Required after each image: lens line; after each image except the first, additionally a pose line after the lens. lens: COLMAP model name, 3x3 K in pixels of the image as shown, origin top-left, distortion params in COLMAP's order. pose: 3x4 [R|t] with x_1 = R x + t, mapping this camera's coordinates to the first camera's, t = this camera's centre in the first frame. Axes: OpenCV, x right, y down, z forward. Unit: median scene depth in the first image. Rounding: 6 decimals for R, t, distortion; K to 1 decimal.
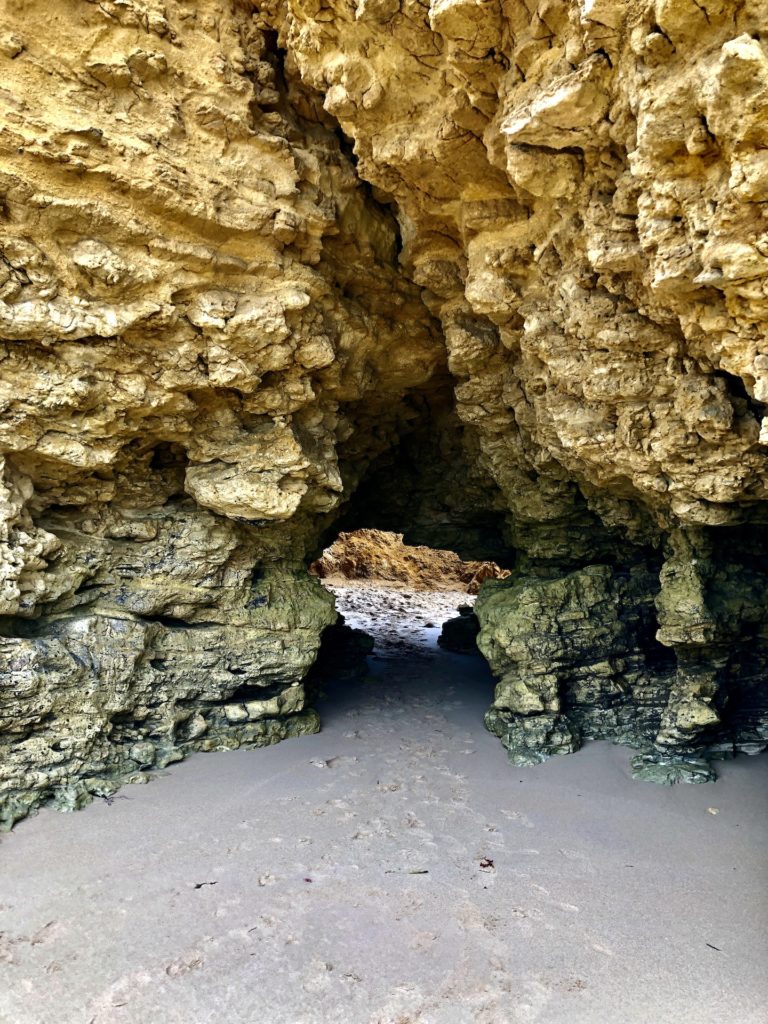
lens RADIAL K [[817.8, 0, 384.0], [0, 817.8, 512.0], [0, 0, 1]] dist [0.046193, -0.063510]
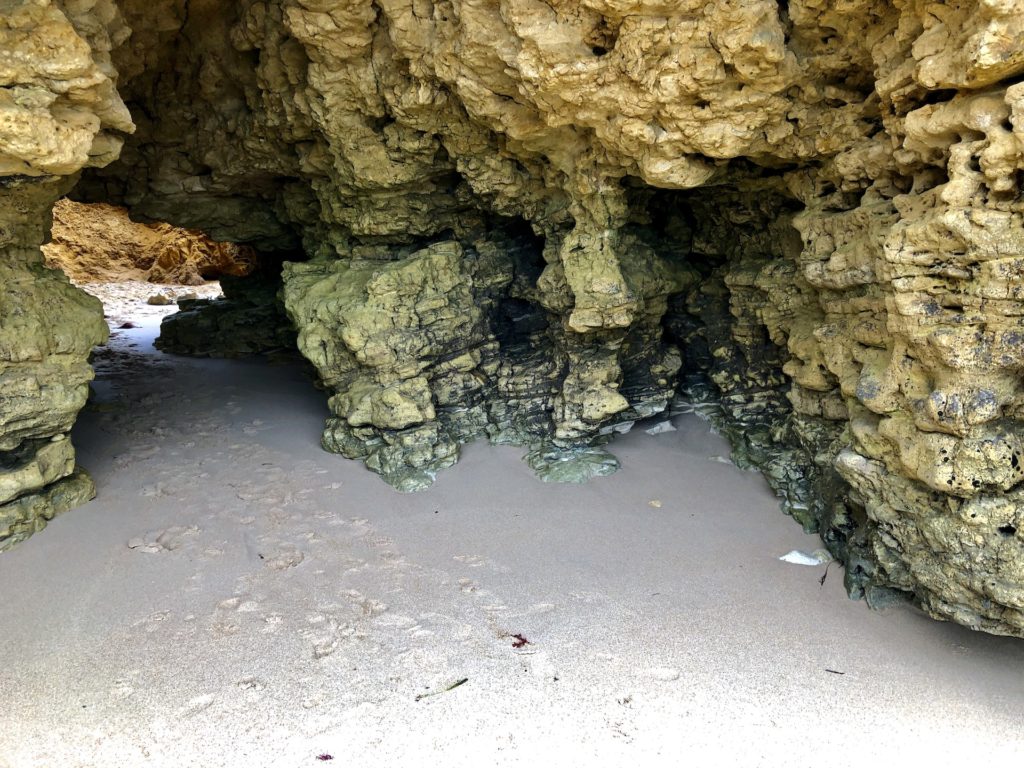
lens RADIAL K [[817.8, 0, 512.0], [0, 817.8, 384.0], [0, 0, 1]] dist [0.046193, -0.063510]
pose [[0.823633, -0.126211, 0.552901, -0.175218], [-0.006270, 0.972836, 0.231410, 0.013146], [-0.567089, -0.194064, 0.800468, 0.281501]]
